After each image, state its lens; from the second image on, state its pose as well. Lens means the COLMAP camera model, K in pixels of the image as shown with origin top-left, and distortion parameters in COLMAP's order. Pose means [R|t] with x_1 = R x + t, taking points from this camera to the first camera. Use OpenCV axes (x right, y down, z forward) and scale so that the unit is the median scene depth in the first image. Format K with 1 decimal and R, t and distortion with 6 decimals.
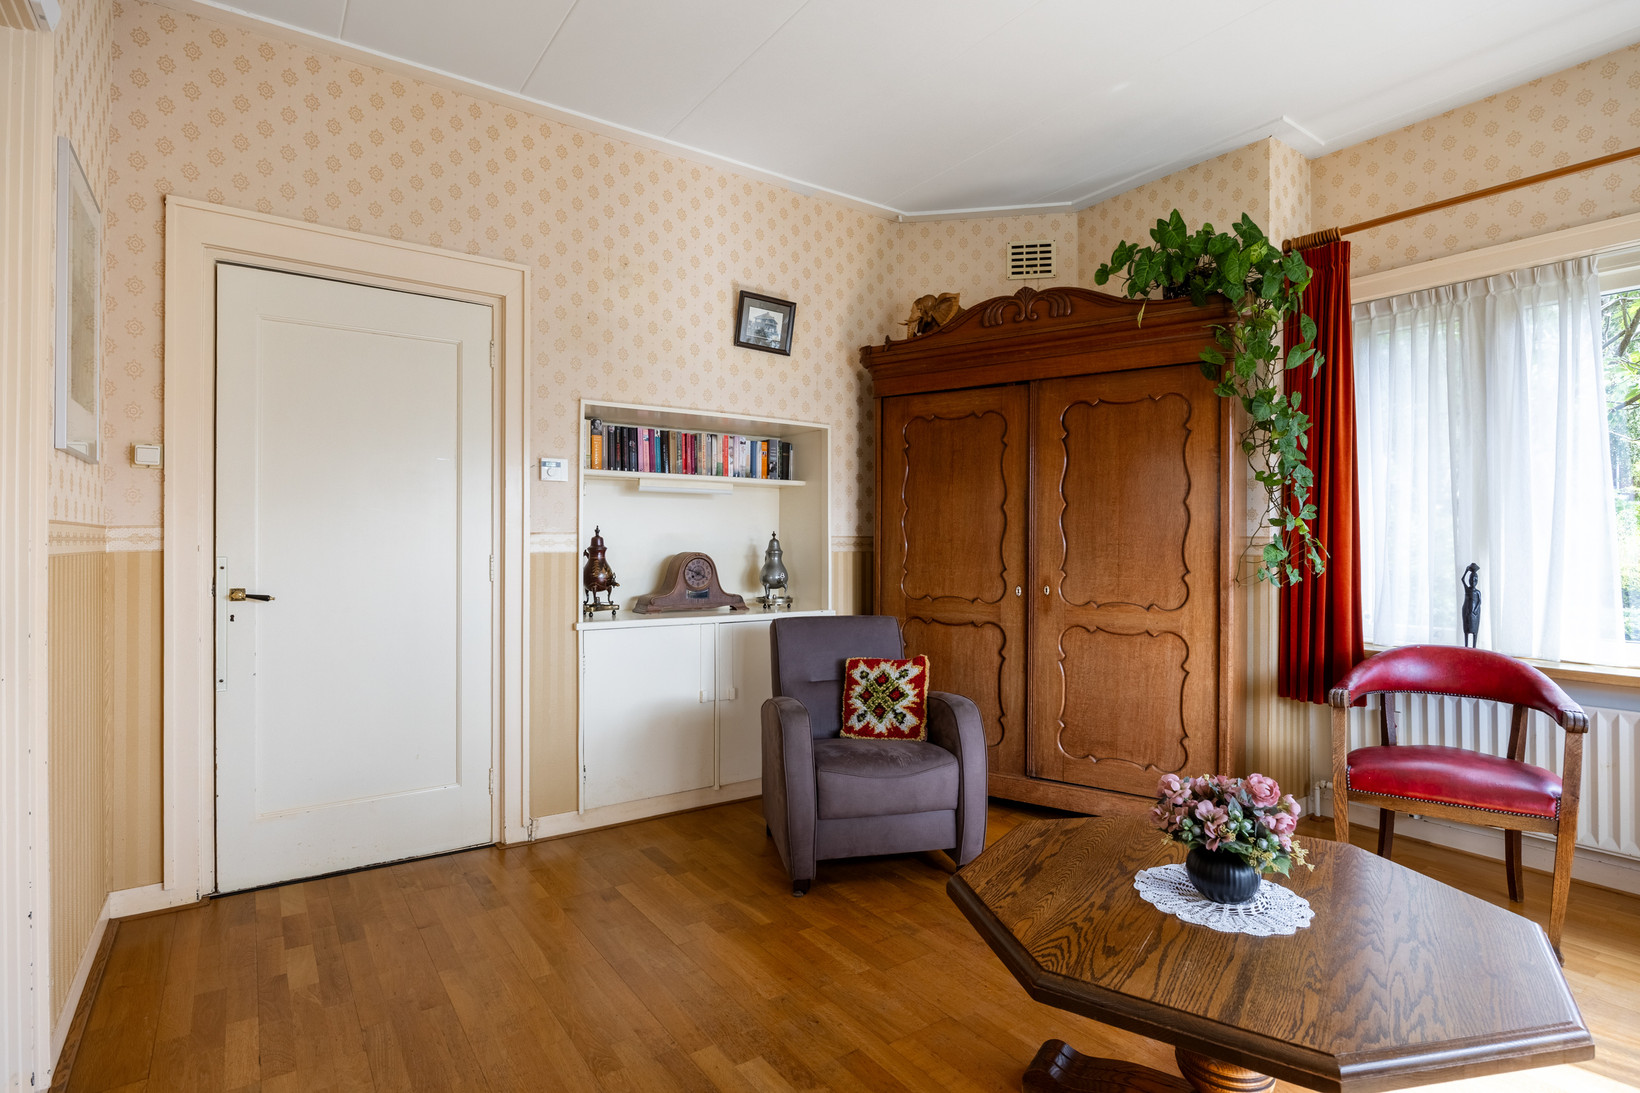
lens RADIAL K [[819.6, 0, 818.1], [0, 819.6, 535.0], [0, 0, 1]] dist [-0.008086, 0.001673]
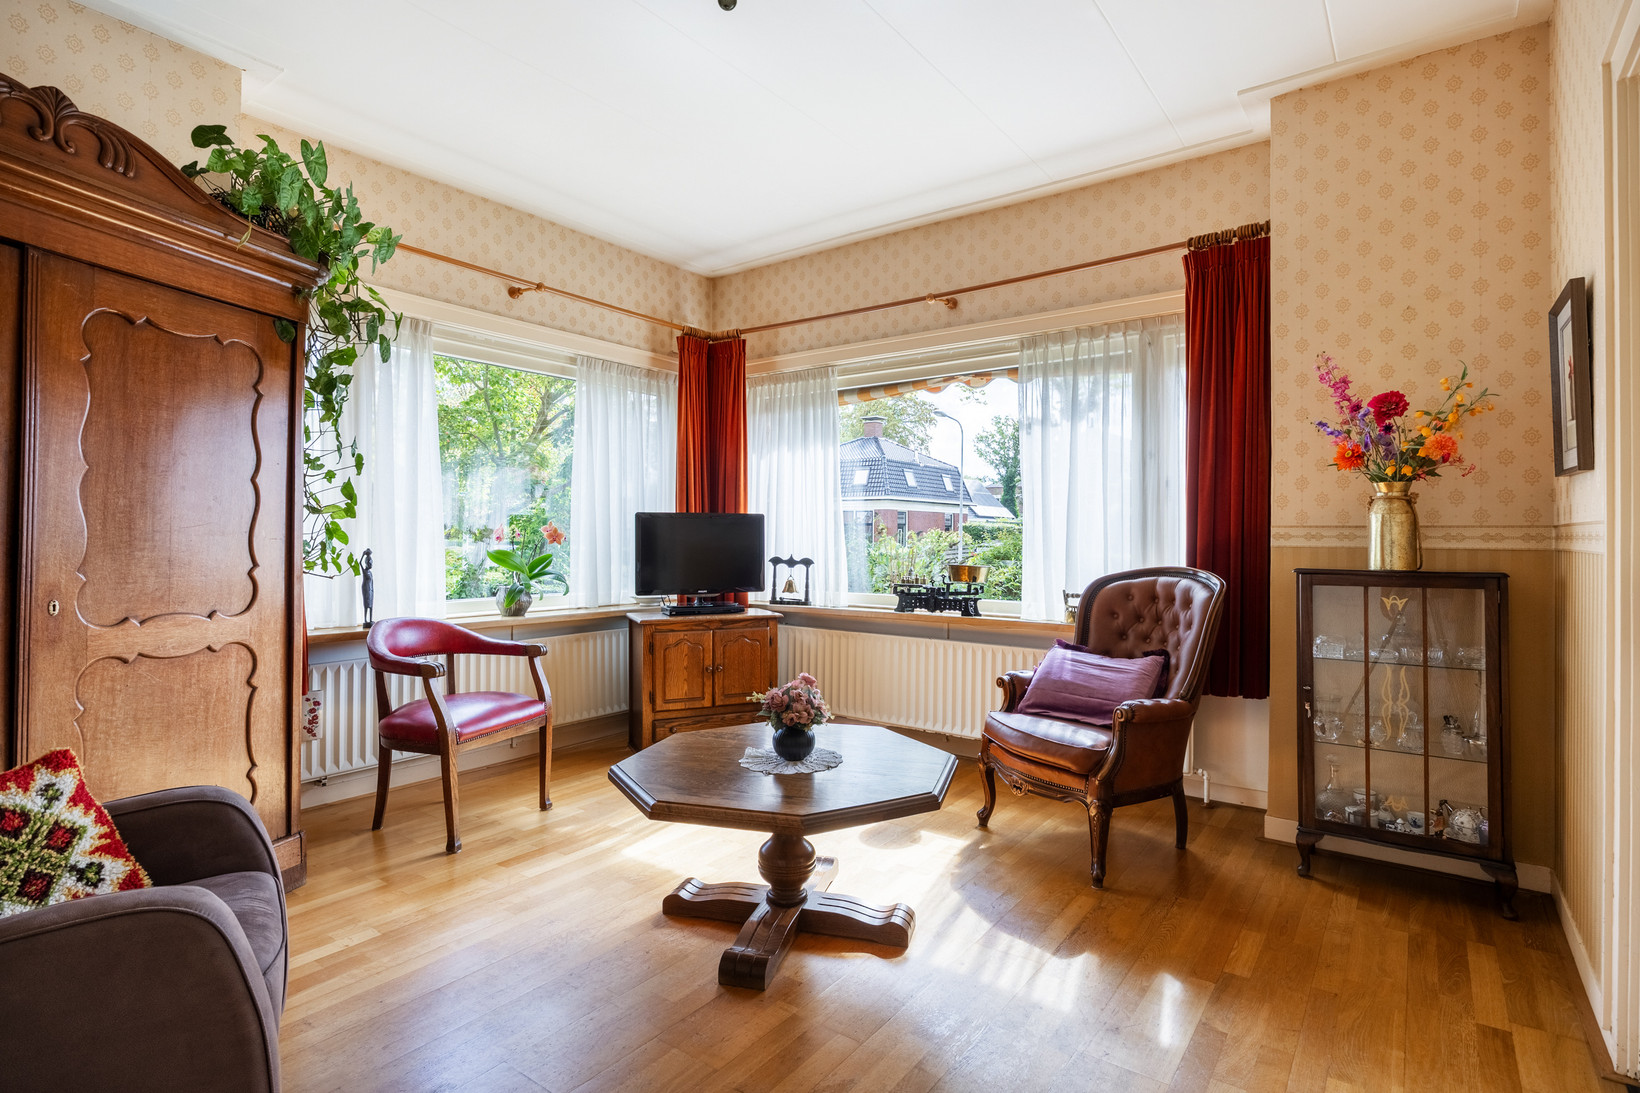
lens RADIAL K [[819.6, 0, 818.0], [0, 819.6, 530.7], [0, 0, 1]] dist [-0.008086, 0.001673]
pose [[-0.308209, 0.004227, 0.951309, -0.463943], [-0.013804, 0.999865, -0.008915, 0.008896], [-0.951218, -0.015879, -0.308109, 0.660198]]
